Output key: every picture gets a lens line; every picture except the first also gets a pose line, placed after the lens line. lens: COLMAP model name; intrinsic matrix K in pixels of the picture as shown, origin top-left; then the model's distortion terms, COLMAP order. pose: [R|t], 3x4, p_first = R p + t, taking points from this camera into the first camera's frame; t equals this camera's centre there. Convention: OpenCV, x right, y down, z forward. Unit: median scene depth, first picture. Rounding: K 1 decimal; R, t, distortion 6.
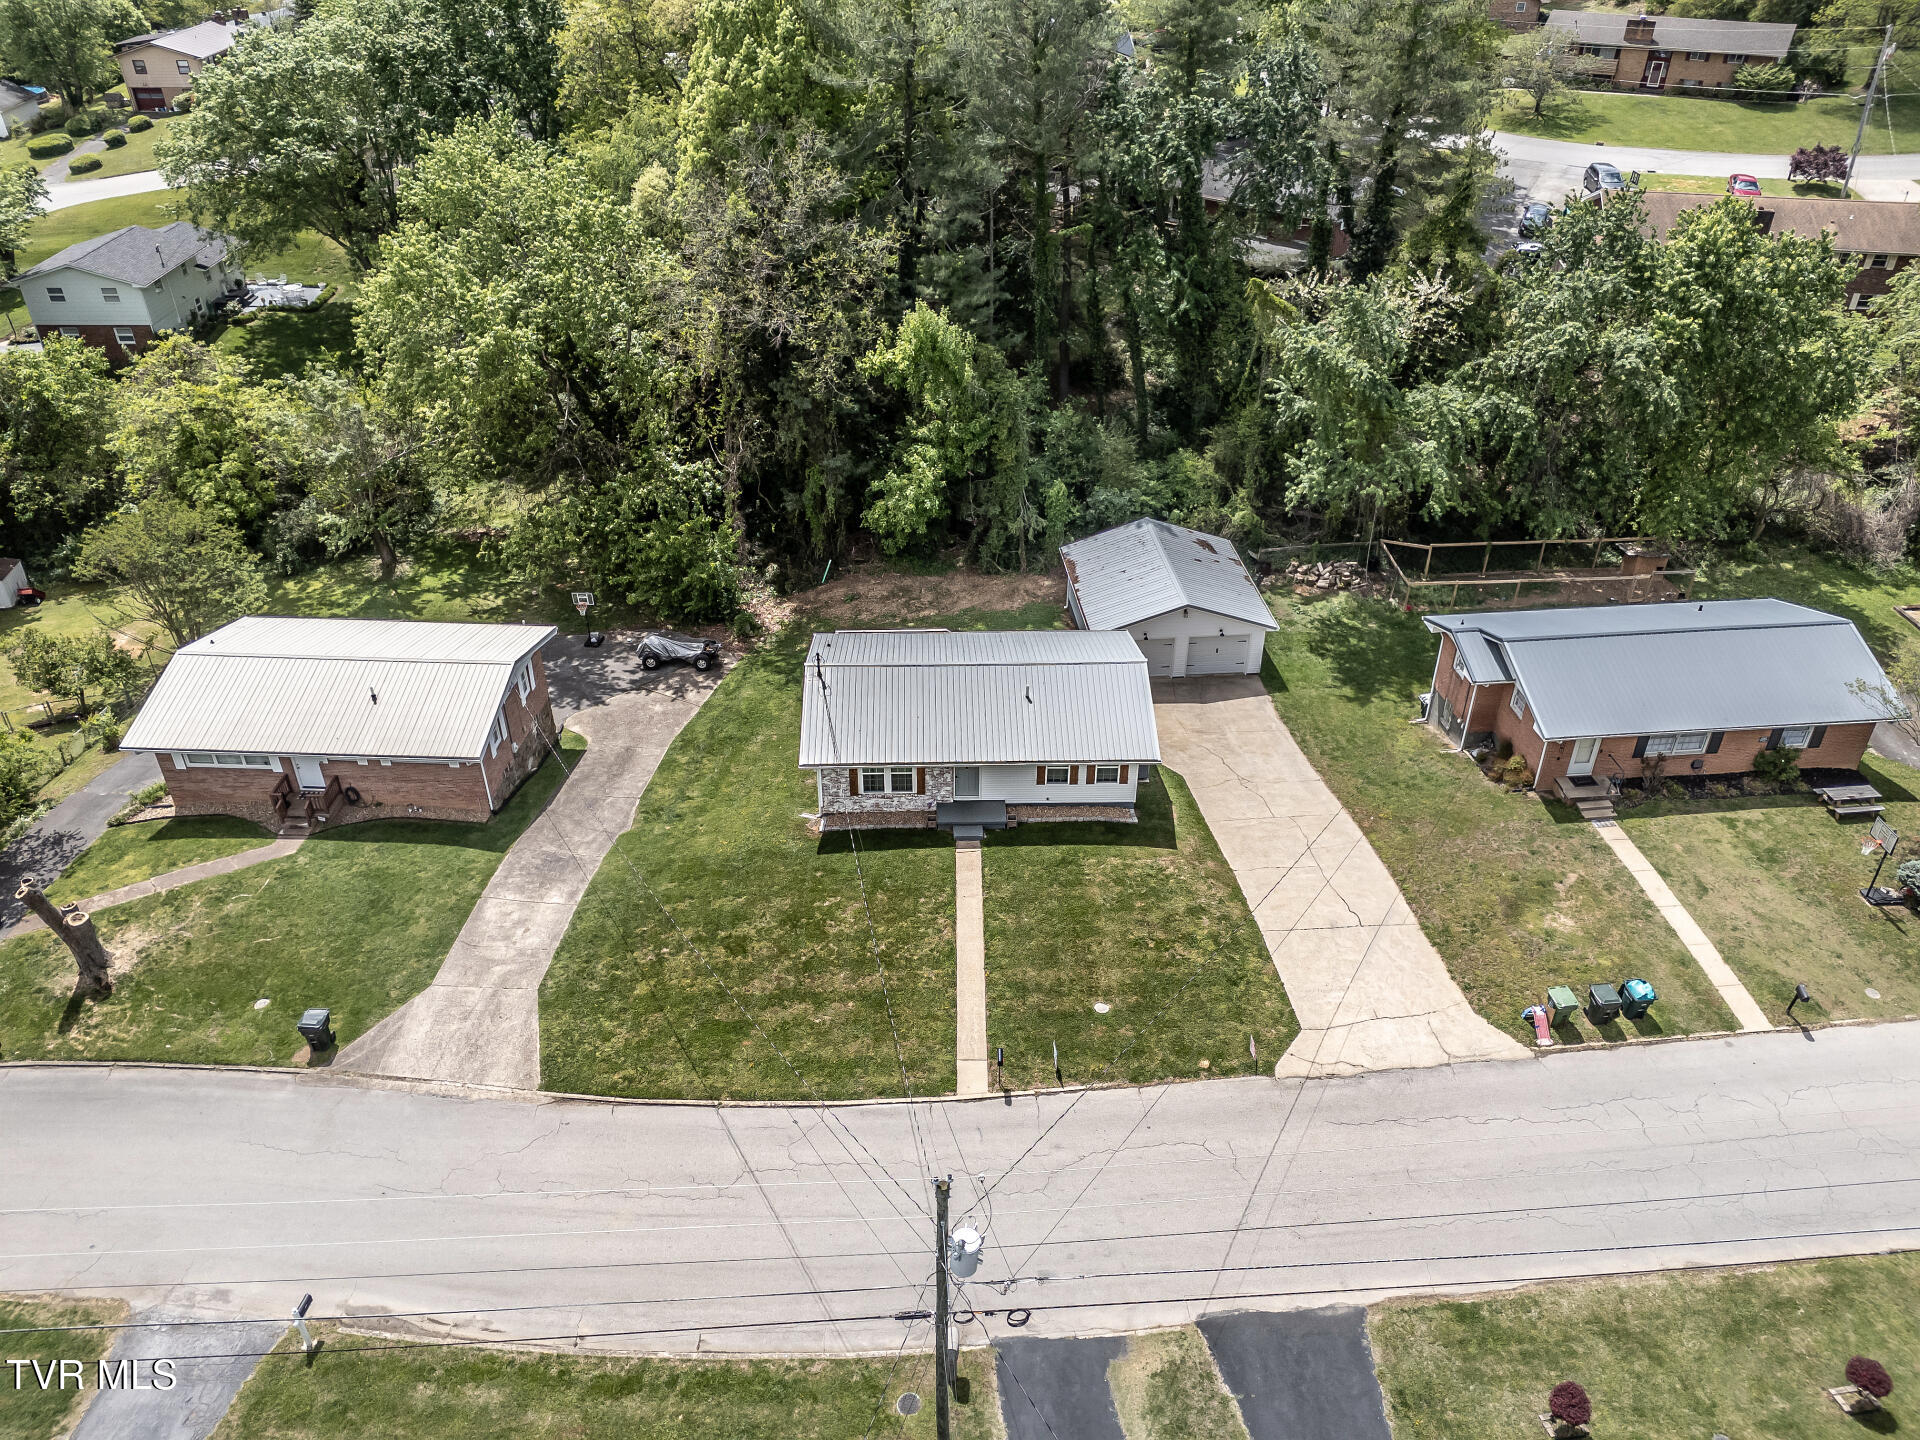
lens RADIAL K [[1423.9, 0, 966.3], [0, 1423.9, 709.7], [0, 0, 1]] dist [0.073065, -0.076332]
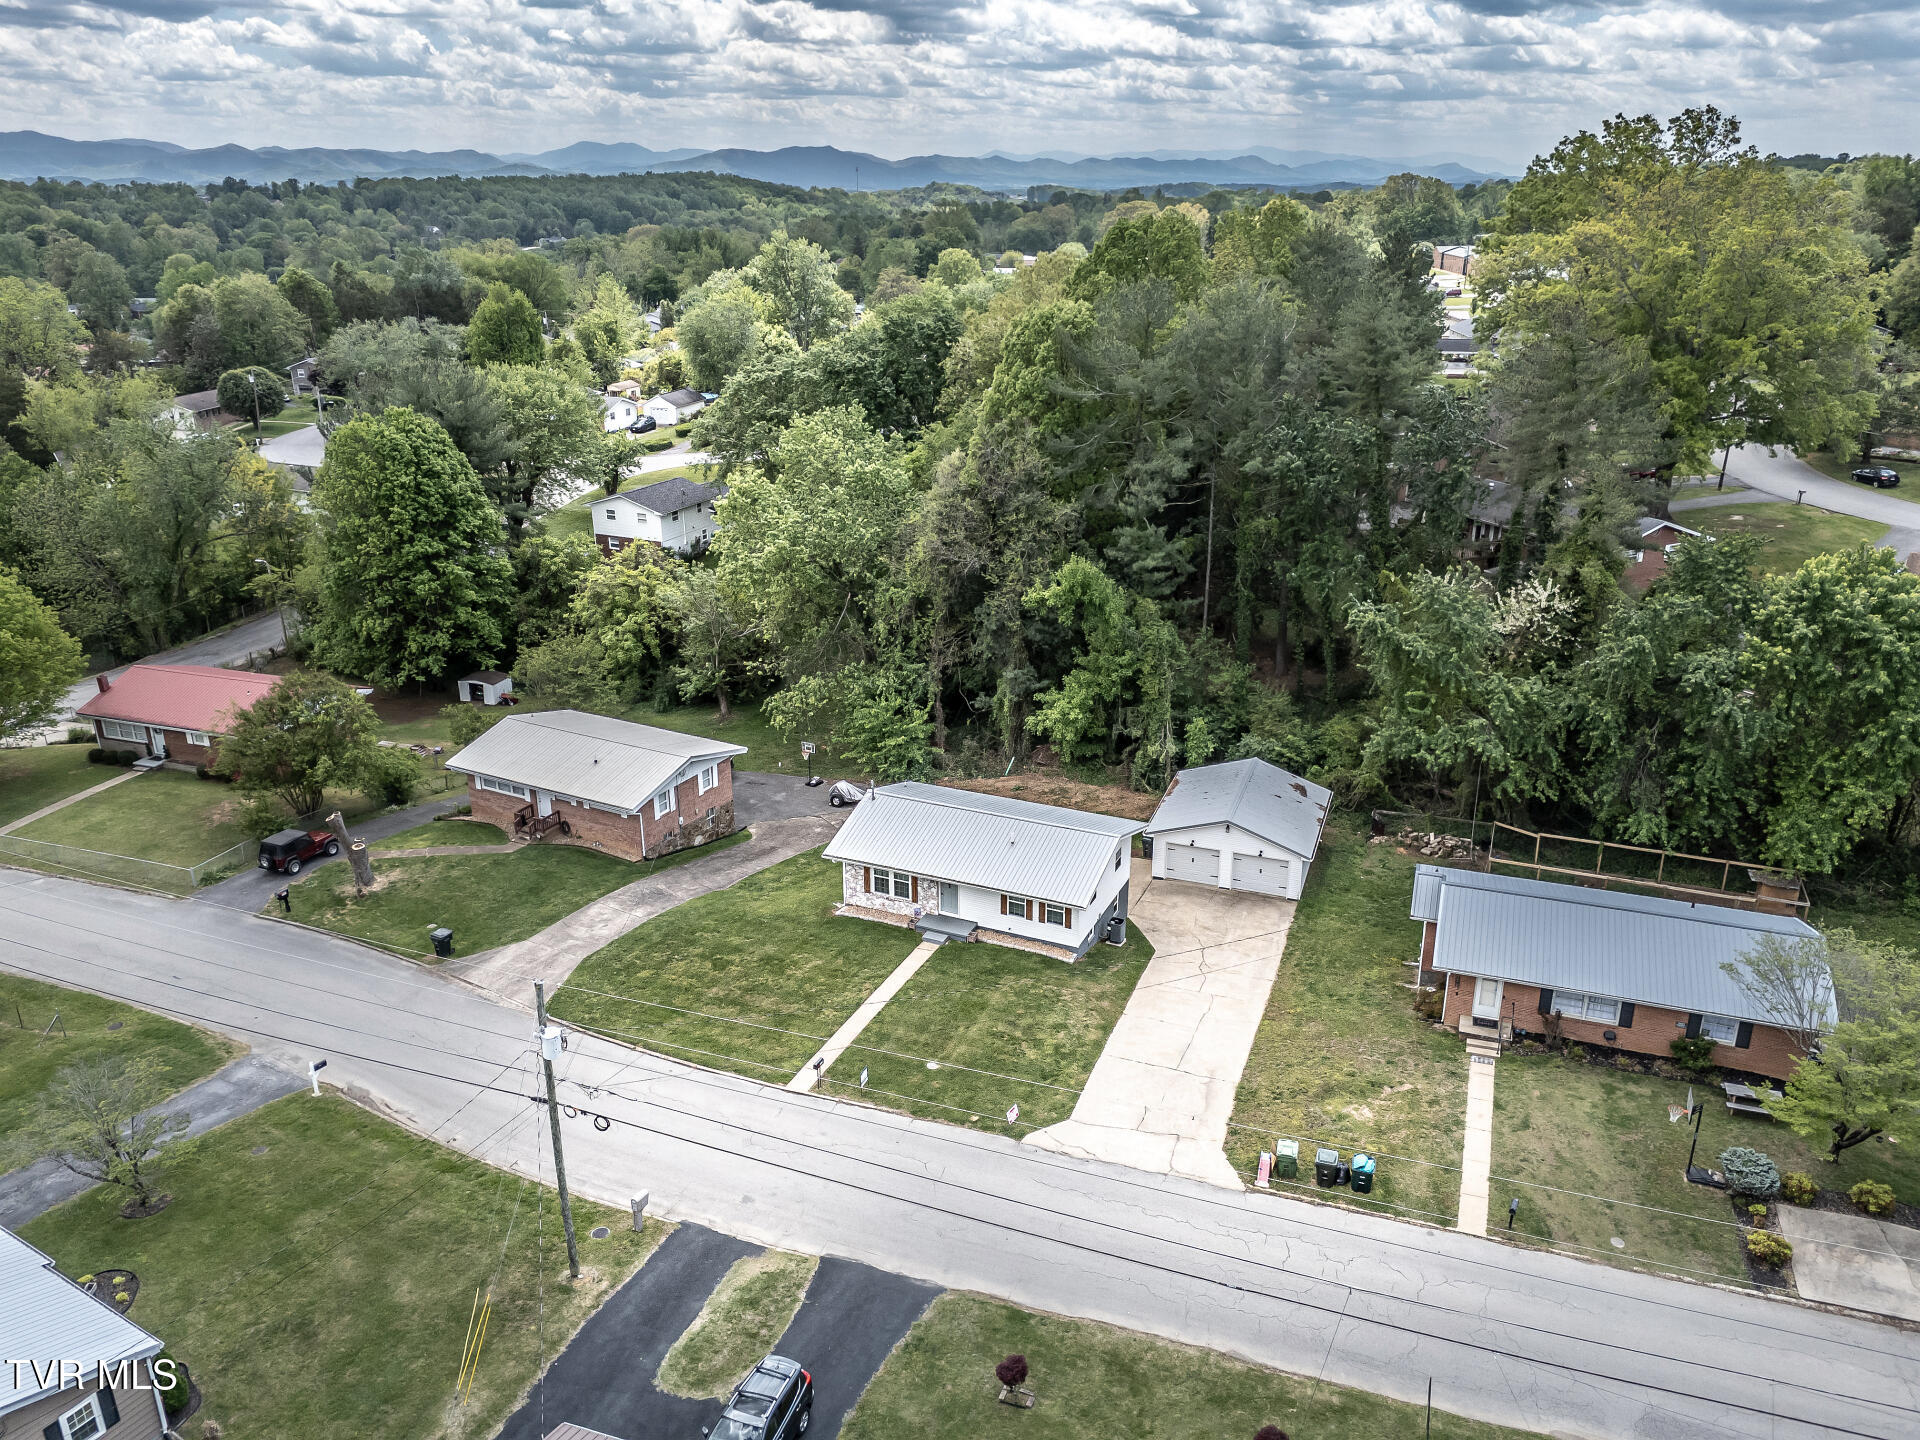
lens RADIAL K [[1423.9, 0, 967.2], [0, 1423.9, 704.9], [0, 0, 1]] dist [0.073065, -0.076332]
pose [[0.901393, 0.142736, -0.408800, 0.502122], [-0.230704, 0.957256, -0.174463, 0.101987], [0.366424, 0.251571, 0.895793, -0.153965]]
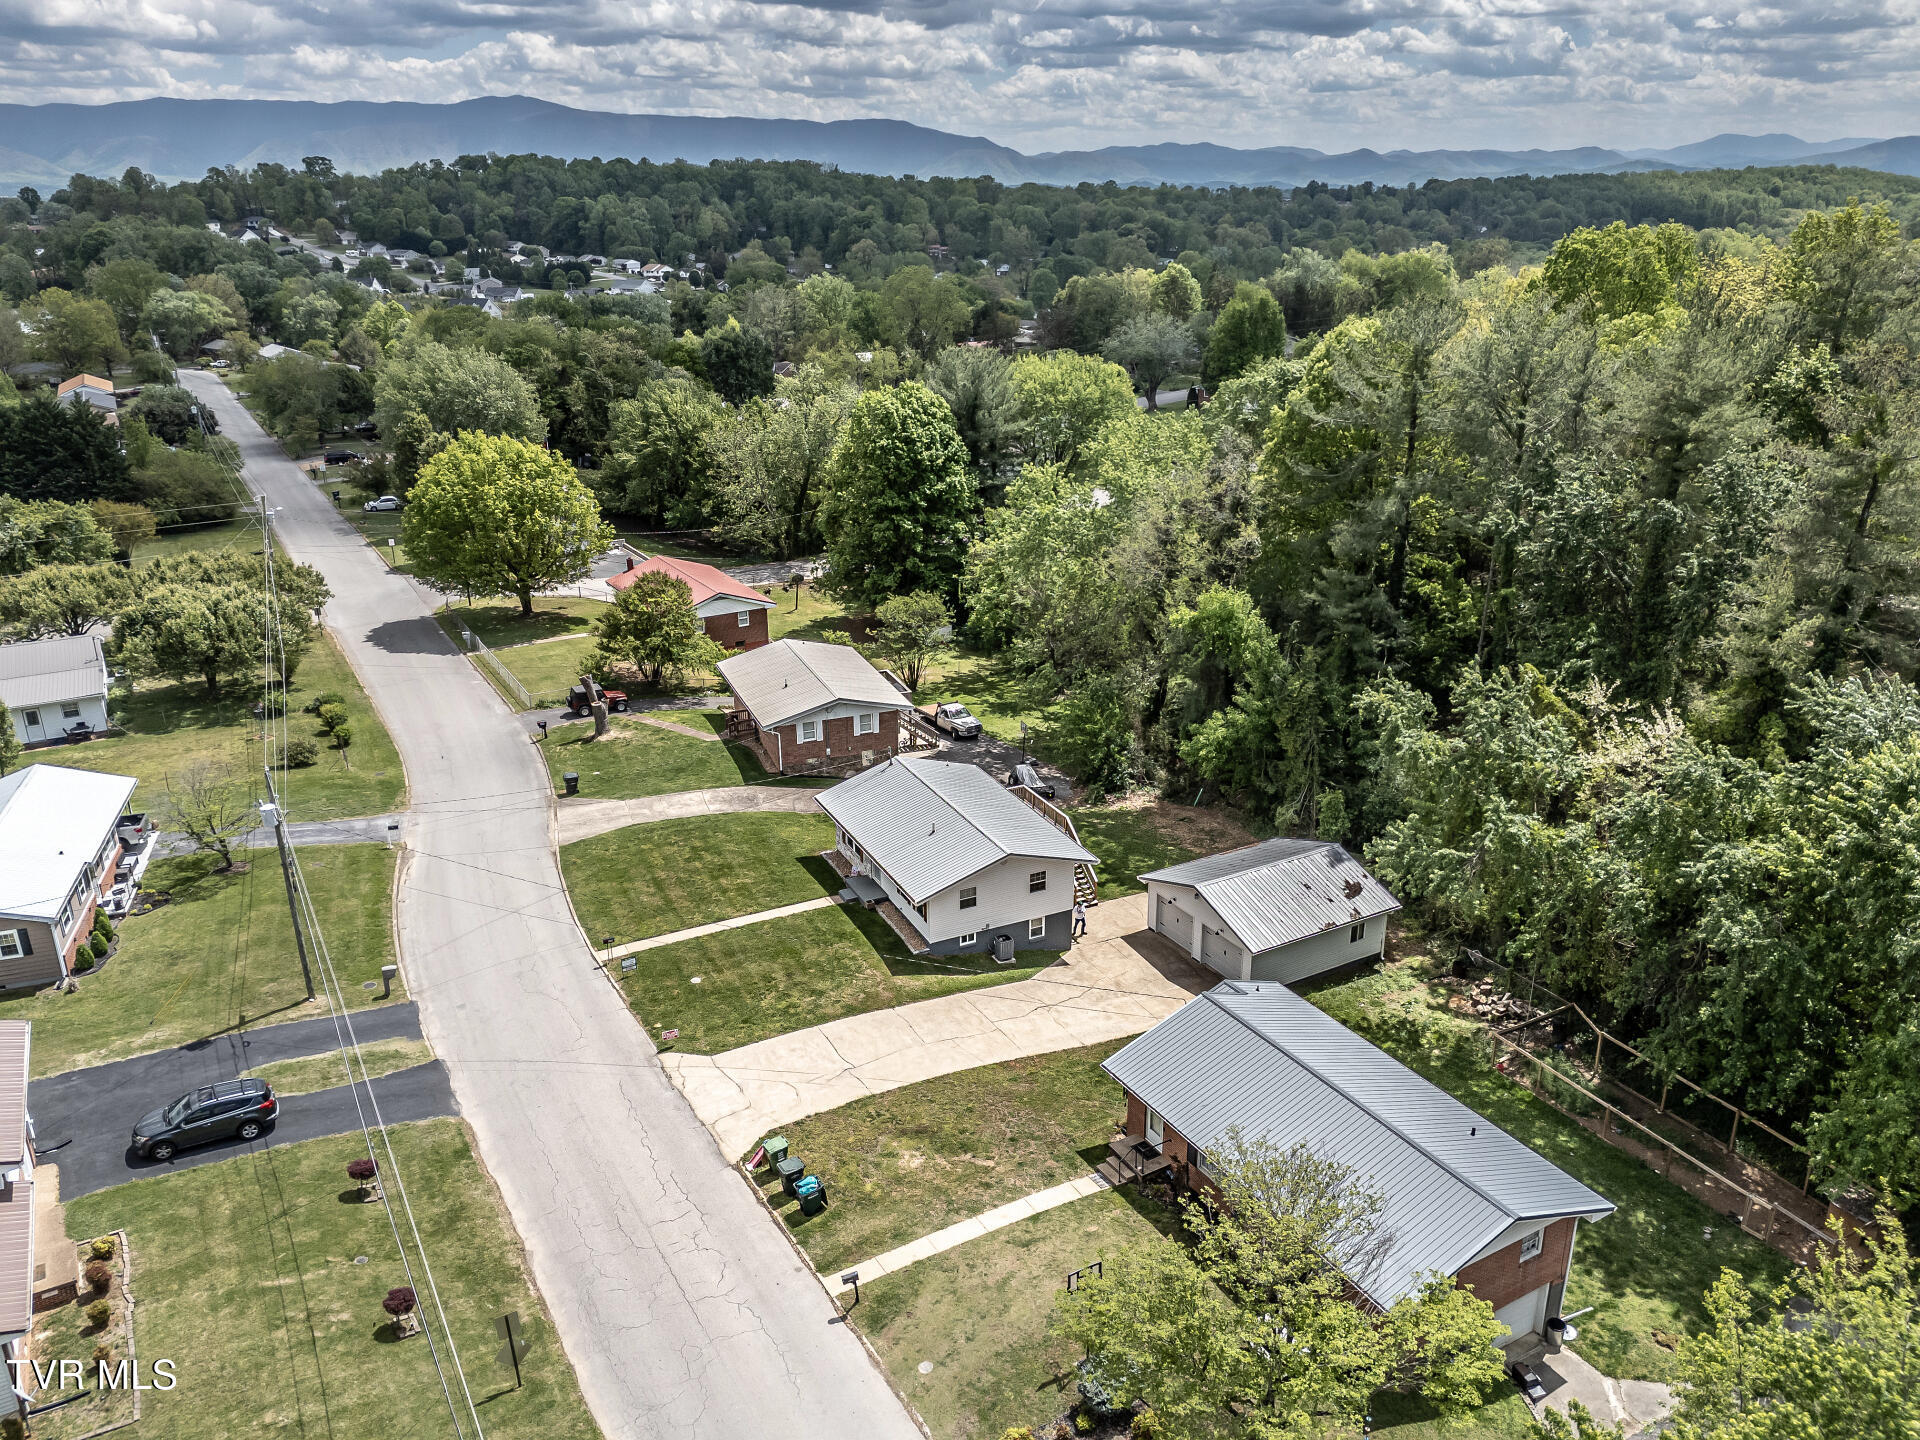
lens RADIAL K [[1423.9, 0, 952.0], [0, 1423.9, 712.9], [0, 0, 1]] dist [0.073065, -0.076332]
pose [[0.399523, 0.307785, -0.863510, 1.132181], [-0.489994, 0.867803, 0.082608, -0.218616], [0.774782, 0.390111, 0.497520, 0.342615]]
